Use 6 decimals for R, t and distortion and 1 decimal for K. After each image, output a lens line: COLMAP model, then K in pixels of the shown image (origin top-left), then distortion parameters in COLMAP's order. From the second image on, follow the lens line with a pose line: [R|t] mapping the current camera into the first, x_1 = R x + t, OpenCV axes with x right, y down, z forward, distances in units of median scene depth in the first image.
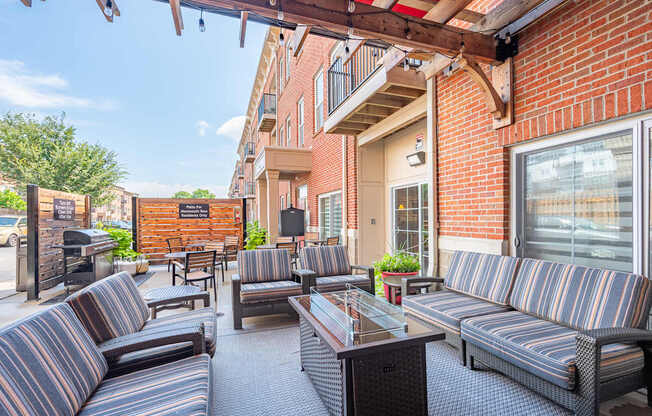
lens RADIAL K [[272.9, 0, 316.2], [0, 272.9, 219.9], [0, 0, 1]] dist [-0.010064, -0.000262]
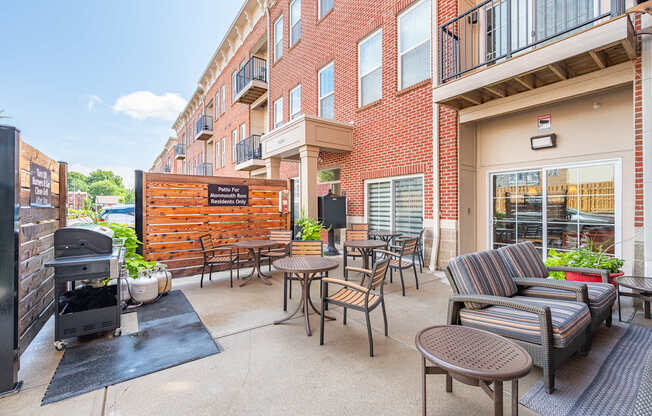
lens RADIAL K [[272.9, 0, 327.4], [0, 272.9, 206.9], [0, 0, 1]] dist [-0.010064, -0.000262]
pose [[0.951967, 0.006042, 0.306141, -0.415610], [-0.004344, 0.999971, -0.006226, 0.000114], [-0.306170, 0.004597, 0.951966, 0.262235]]
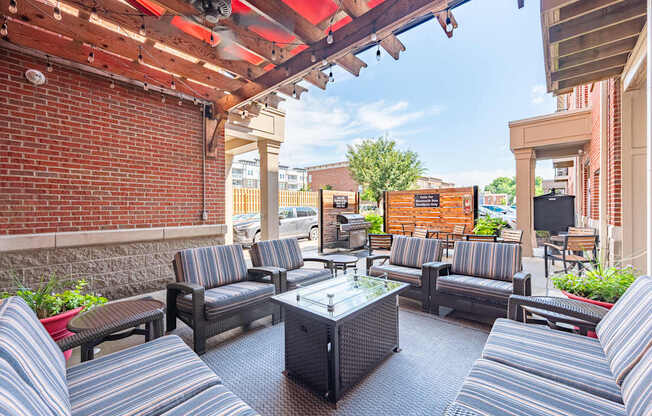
lens RADIAL K [[262.5, 0, 324.3], [0, 262.5, 208.4], [0, 0, 1]] dist [-0.000659, -0.000205]
pose [[0.492110, 0.007943, -0.870497, 0.284759], [-0.003118, 0.999968, 0.007362, -0.006748], [0.870528, -0.000909, 0.492119, 0.096612]]
